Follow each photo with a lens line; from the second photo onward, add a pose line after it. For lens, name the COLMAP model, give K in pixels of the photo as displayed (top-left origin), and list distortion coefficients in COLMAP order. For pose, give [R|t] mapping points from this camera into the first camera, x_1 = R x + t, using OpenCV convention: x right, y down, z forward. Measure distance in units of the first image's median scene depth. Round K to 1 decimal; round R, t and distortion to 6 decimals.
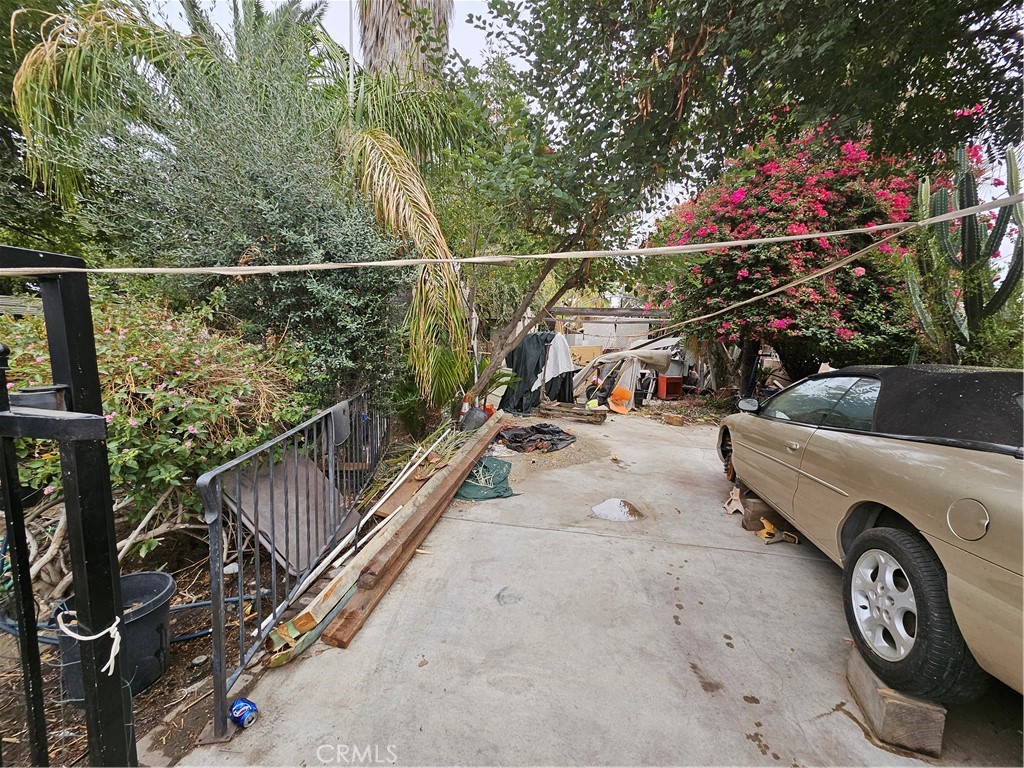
lens RADIAL K [[414.4, 0, 516.6], [0, 414.4, 384.4], [0, 0, 1]] dist [0.007563, -0.000481]
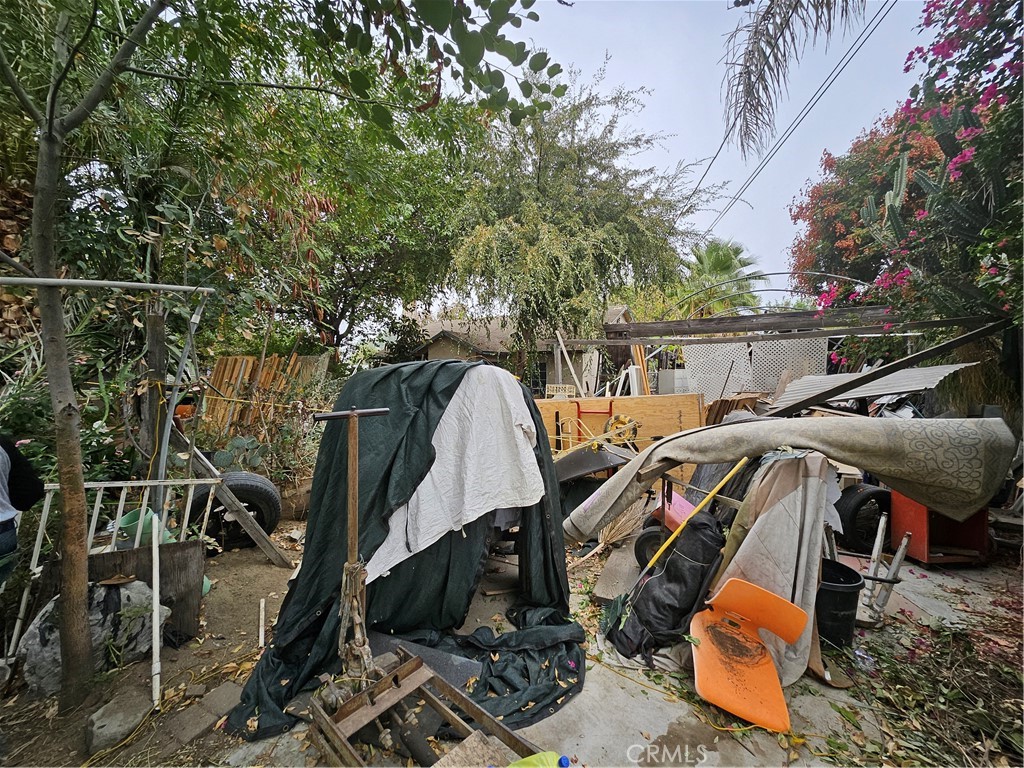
lens RADIAL K [[414.4, 0, 513.2], [0, 414.4, 388.1], [0, 0, 1]] dist [0.007563, -0.000481]
pose [[0.950743, -0.023766, -0.309068, 0.198794], [-0.003892, 0.996063, -0.088566, -0.080023], [0.309956, 0.085406, 0.946907, 0.721357]]
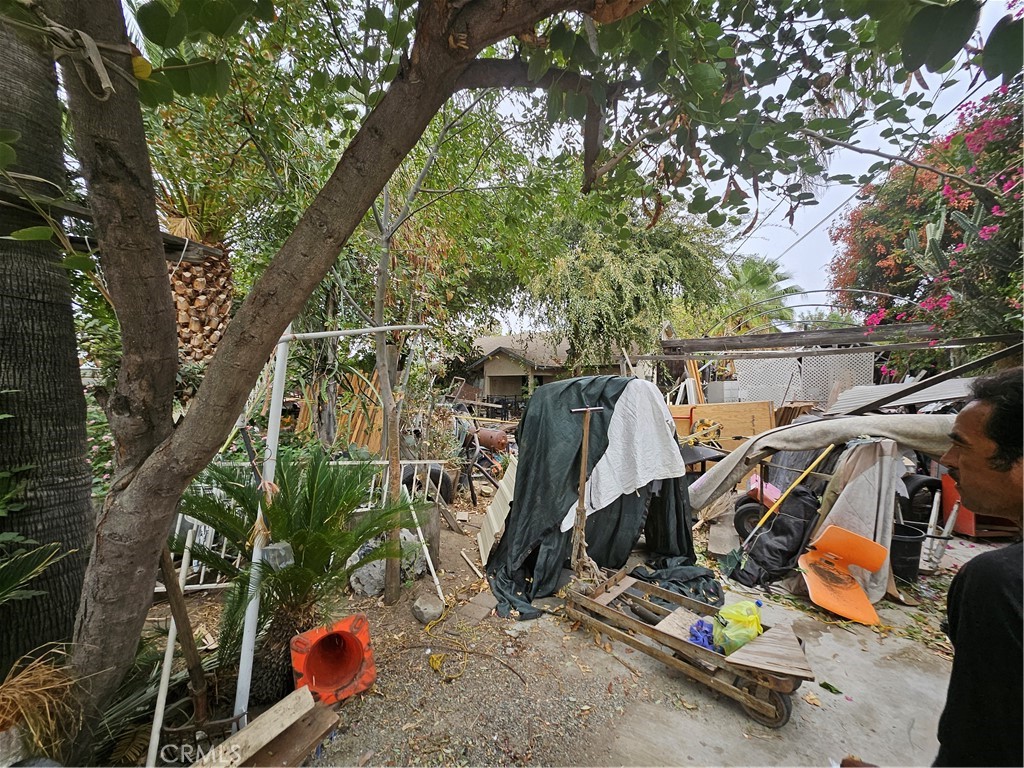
lens RADIAL K [[414.4, 0, 516.6], [0, 414.4, 390.1], [0, 0, 1]] dist [0.007563, -0.000481]
pose [[0.935172, -0.037785, -0.352174, 0.127595], [-0.003390, 0.993293, -0.115574, -0.064176], [0.354179, 0.109275, 0.928771, 0.578348]]
